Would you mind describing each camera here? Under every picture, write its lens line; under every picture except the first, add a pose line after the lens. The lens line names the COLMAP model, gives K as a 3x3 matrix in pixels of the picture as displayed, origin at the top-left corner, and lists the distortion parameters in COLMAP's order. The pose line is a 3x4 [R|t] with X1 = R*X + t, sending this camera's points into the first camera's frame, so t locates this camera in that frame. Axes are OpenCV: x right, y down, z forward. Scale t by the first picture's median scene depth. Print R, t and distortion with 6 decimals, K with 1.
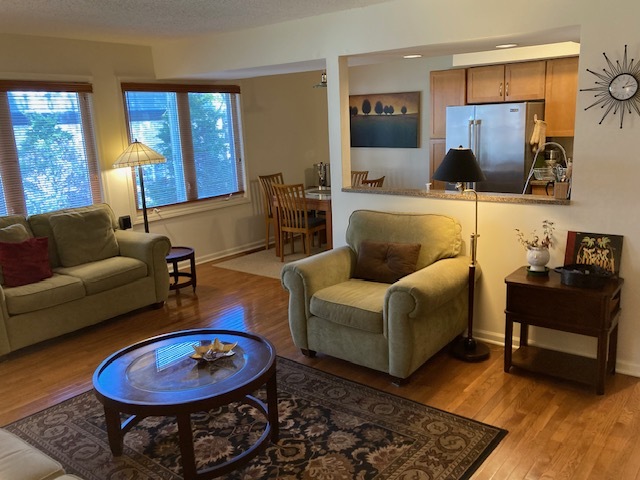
lens RADIAL K [[536.3, 0, 320.9], [0, 536.3, 243.5], [0, 0, 1]] dist [0.015369, -0.014595]
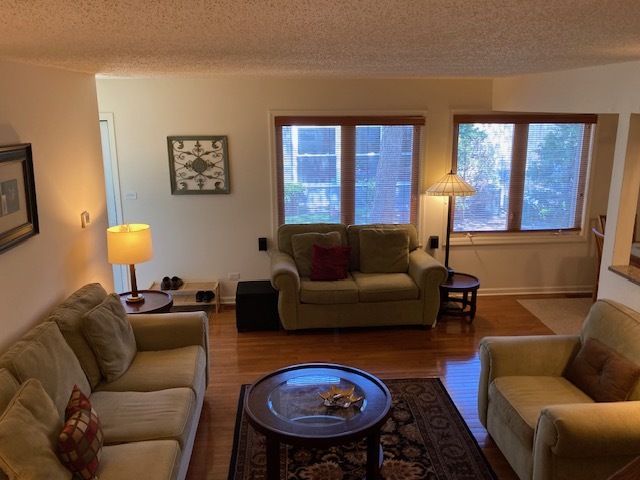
lens RADIAL K [[536.3, 0, 325.1], [0, 536.3, 235.6], [0, 0, 1]] dist [0.015369, -0.014595]
pose [[0.684203, 0.202562, -0.700596, 0.232800], [-0.187306, 0.977237, 0.099624, -0.111239], [0.704828, 0.063063, 0.706570, 0.062949]]
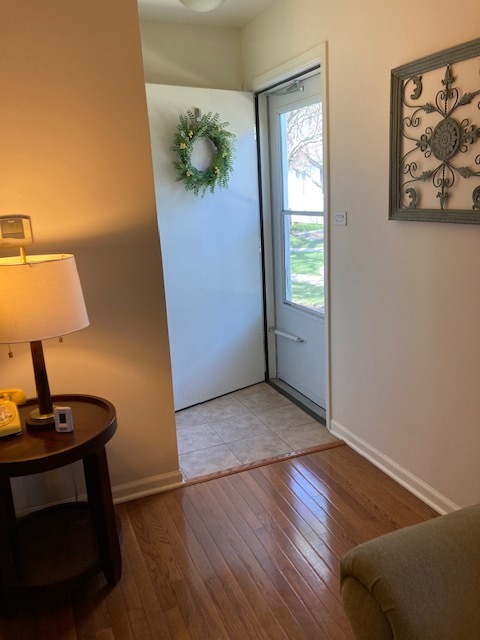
lens RADIAL K [[536.3, 0, 241.1], [0, 536.3, 317.4], [0, 0, 1]] dist [0.015369, -0.014595]
pose [[-0.476049, 0.266506, -0.838064, -0.238210], [-0.126949, 0.922168, 0.365362, -0.100120], [0.870208, 0.280322, -0.405165, 0.630154]]
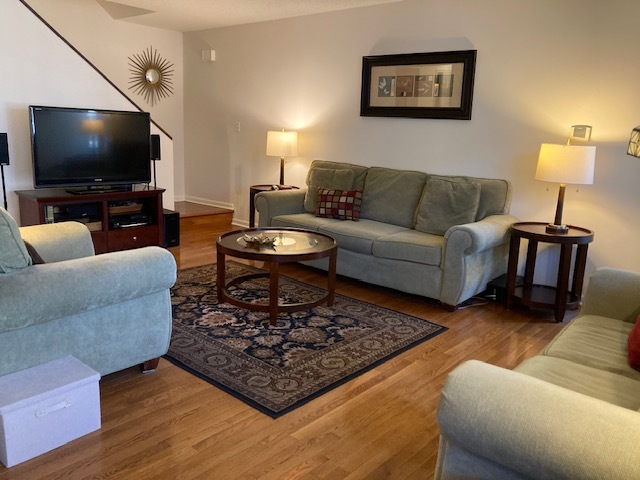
lens RADIAL K [[536.3, 0, 322.6], [0, 536.3, 238.3], [0, 0, 1]] dist [0.015369, -0.014595]
pose [[-0.999158, 0.001323, 0.041008, -0.188605], [0.018018, 0.912099, 0.409574, -0.164437], [-0.036861, 0.409968, -0.911355, 1.015548]]
